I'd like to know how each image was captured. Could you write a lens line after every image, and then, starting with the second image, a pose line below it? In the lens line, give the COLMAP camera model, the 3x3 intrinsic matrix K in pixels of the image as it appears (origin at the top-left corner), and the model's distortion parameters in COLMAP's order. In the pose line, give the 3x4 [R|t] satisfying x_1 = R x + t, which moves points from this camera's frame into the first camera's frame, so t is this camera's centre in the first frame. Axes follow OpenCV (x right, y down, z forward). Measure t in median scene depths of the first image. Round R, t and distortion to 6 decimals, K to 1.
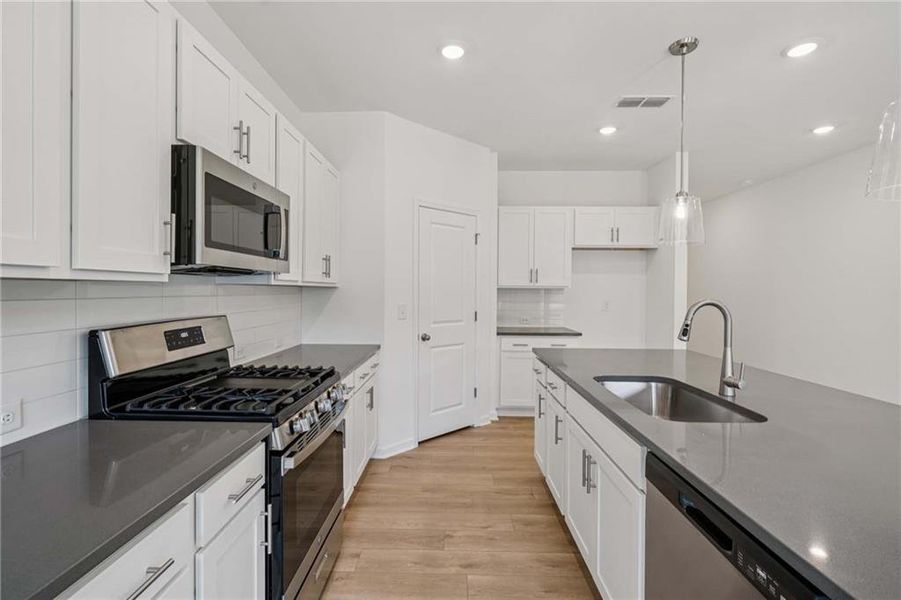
lens RADIAL K [[415.8, 0, 448.6], [0, 415.8, 297.5], [0, 0, 1]] dist [-0.008099, 0.000377]
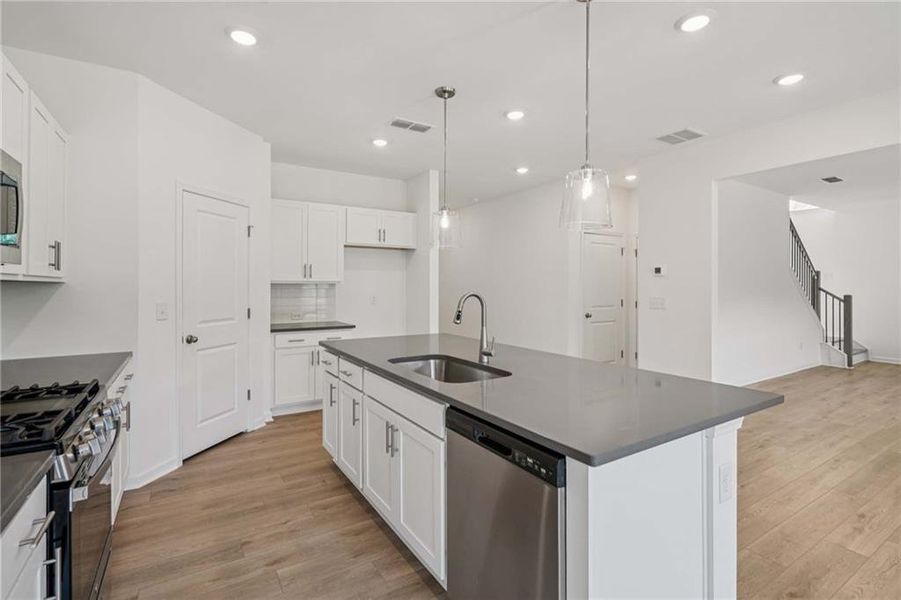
lens RADIAL K [[415.8, 0, 451.5], [0, 415.8, 289.2], [0, 0, 1]] dist [-0.008099, 0.000377]
pose [[0.832536, -0.008650, 0.553903, -0.122763], [0.012994, 0.999908, -0.003916, 0.000481], [-0.553818, 0.010458, 0.832572, -0.059591]]
